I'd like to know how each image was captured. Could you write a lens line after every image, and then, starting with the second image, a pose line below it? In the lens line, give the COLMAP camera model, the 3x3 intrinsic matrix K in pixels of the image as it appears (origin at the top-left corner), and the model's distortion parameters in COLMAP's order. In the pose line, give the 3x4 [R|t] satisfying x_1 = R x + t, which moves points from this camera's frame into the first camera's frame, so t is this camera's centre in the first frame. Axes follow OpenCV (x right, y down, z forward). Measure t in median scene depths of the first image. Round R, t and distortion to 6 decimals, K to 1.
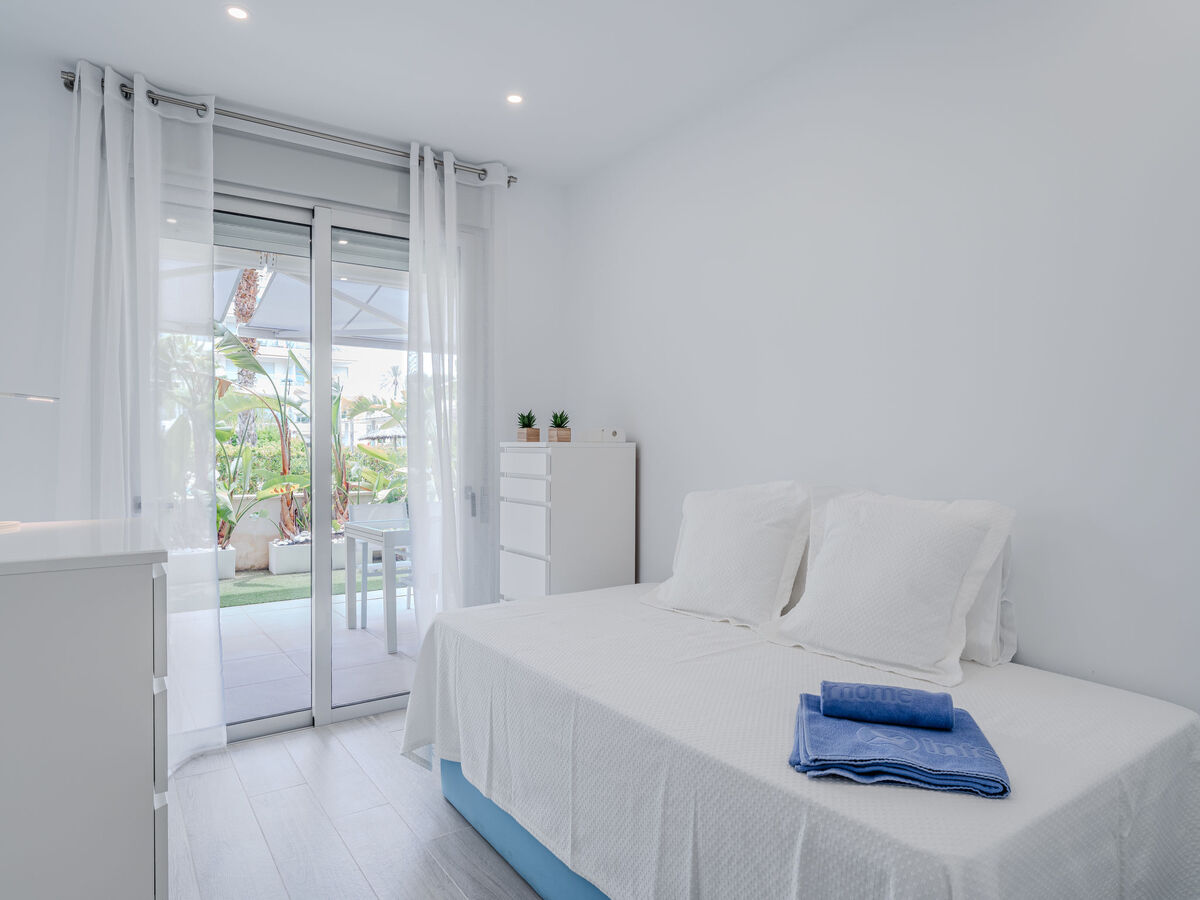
lens RADIAL K [[734.0, 0, 594.3], [0, 734.0, 454.0], [0, 0, 1]] dist [-0.013885, 0.010071]
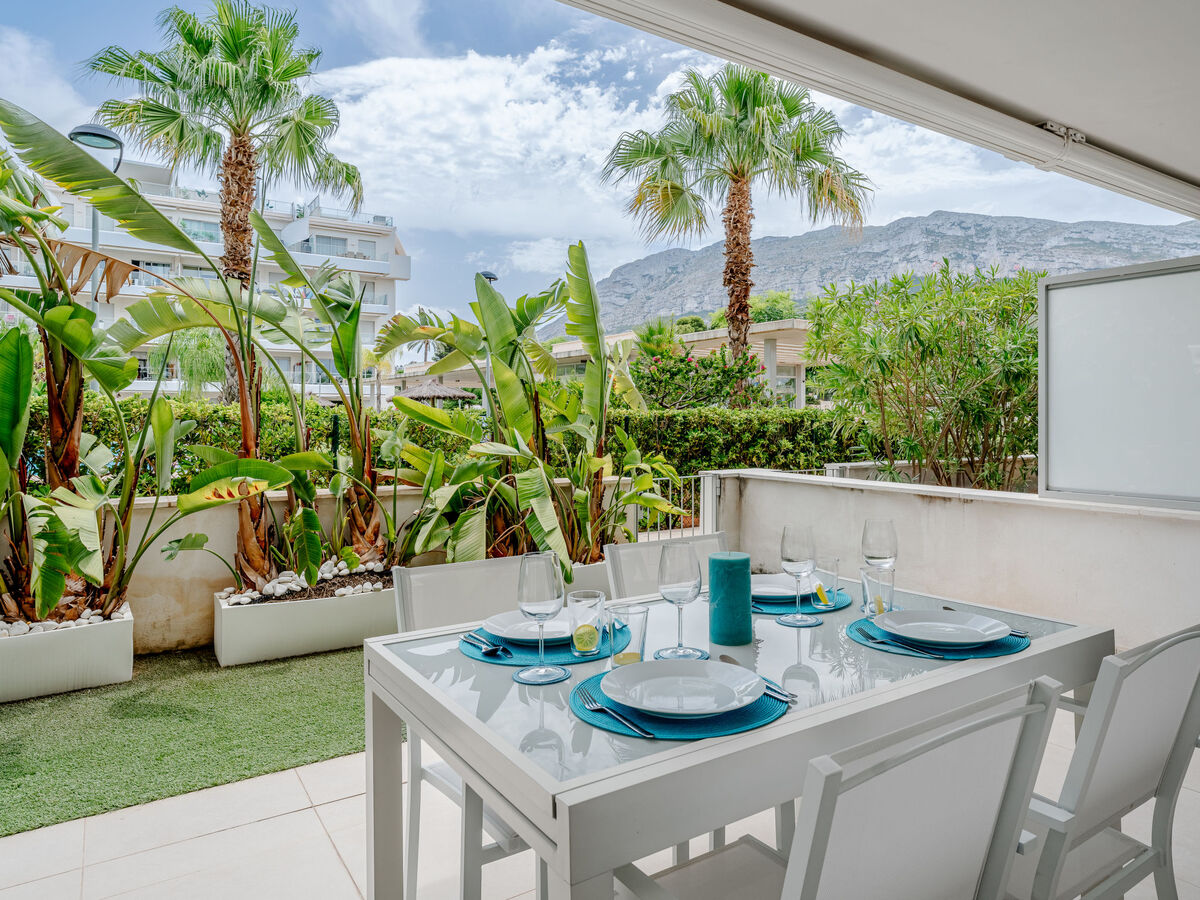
lens RADIAL K [[734.0, 0, 609.1], [0, 734.0, 422.5], [0, 0, 1]] dist [-0.013885, 0.010071]
pose [[0.999901, 0.003892, -0.013499, -0.171162], [-0.003870, 0.999991, 0.001708, 0.003458], [0.013506, -0.001656, 0.999907, 0.506631]]
